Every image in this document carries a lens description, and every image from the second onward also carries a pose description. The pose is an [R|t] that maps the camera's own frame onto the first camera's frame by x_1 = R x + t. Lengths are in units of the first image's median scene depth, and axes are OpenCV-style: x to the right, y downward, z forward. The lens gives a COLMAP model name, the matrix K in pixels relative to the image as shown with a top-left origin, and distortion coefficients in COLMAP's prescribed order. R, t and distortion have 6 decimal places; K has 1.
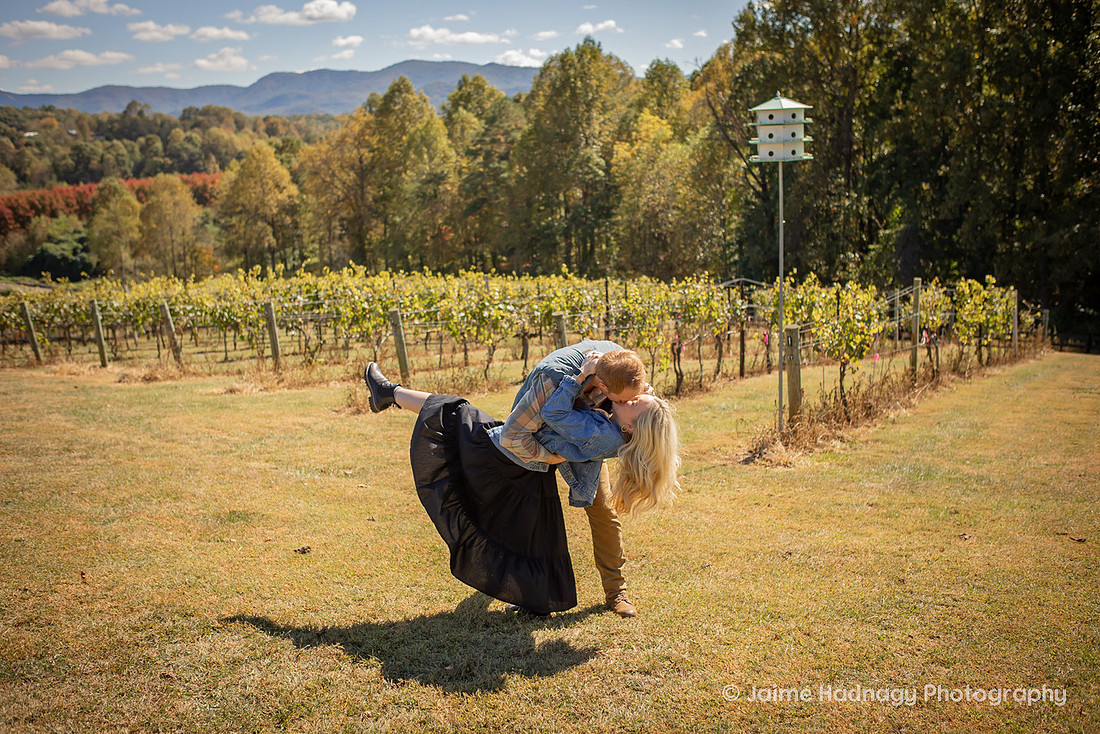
lens RADIAL K [[1068.6, 0, 532.9], [0, 1068.6, 335.4], [0, 0, 1]] dist [-0.029967, 0.000000]
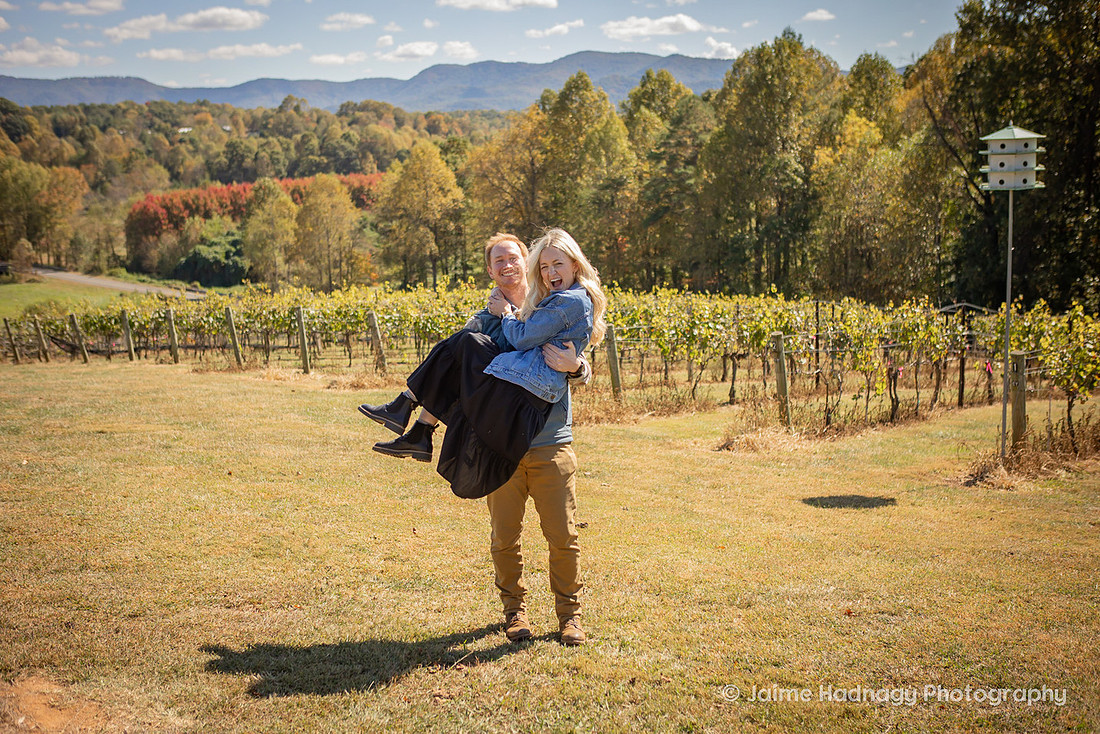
lens RADIAL K [[1195.2, 0, 541.2], [0, 1195.2, 337.4], [0, 0, 1]] dist [-0.041121, 0.000000]
pose [[0.989383, 0.031194, -0.141941, -0.002815], [-0.033586, 0.999331, -0.014487, 0.000546], [0.141394, 0.019101, 0.989769, -0.011049]]
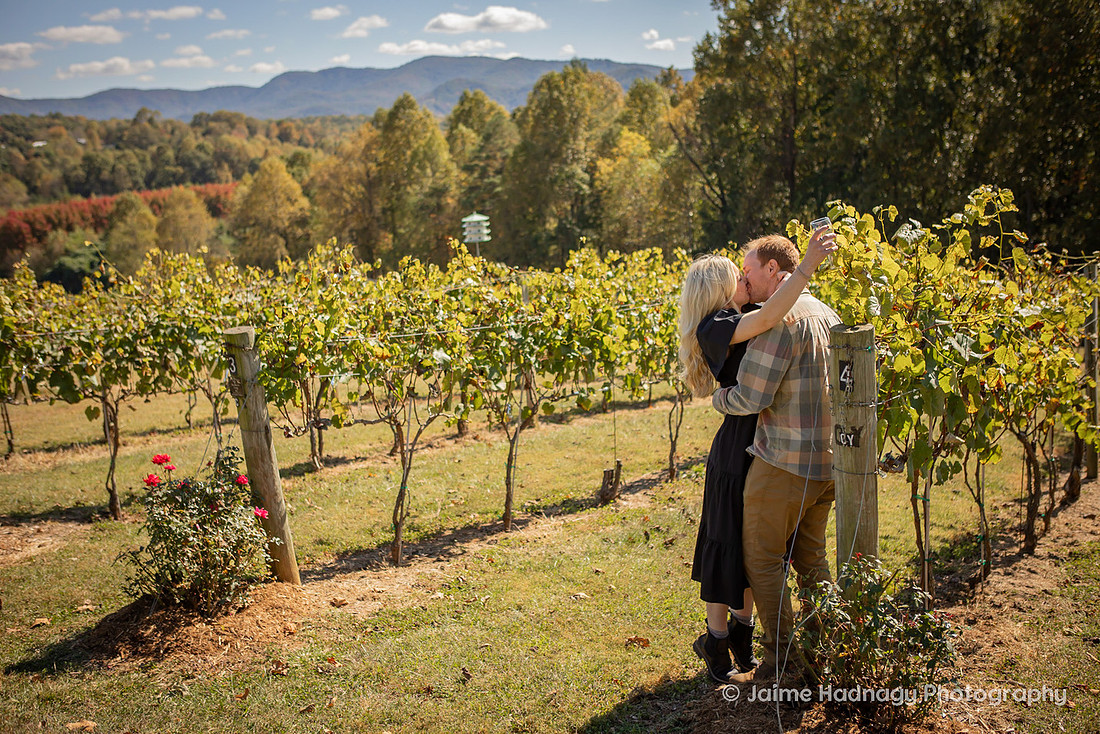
lens RADIAL K [[1137.6, 0, 566.2], [0, 1137.6, 371.9], [0, 0, 1]] dist [-0.036083, 0.000000]
pose [[0.999896, -0.014142, -0.002926, 0.029722], [0.014209, 0.999611, 0.023994, 0.004923], [0.002586, -0.024034, 0.999708, -0.102582]]
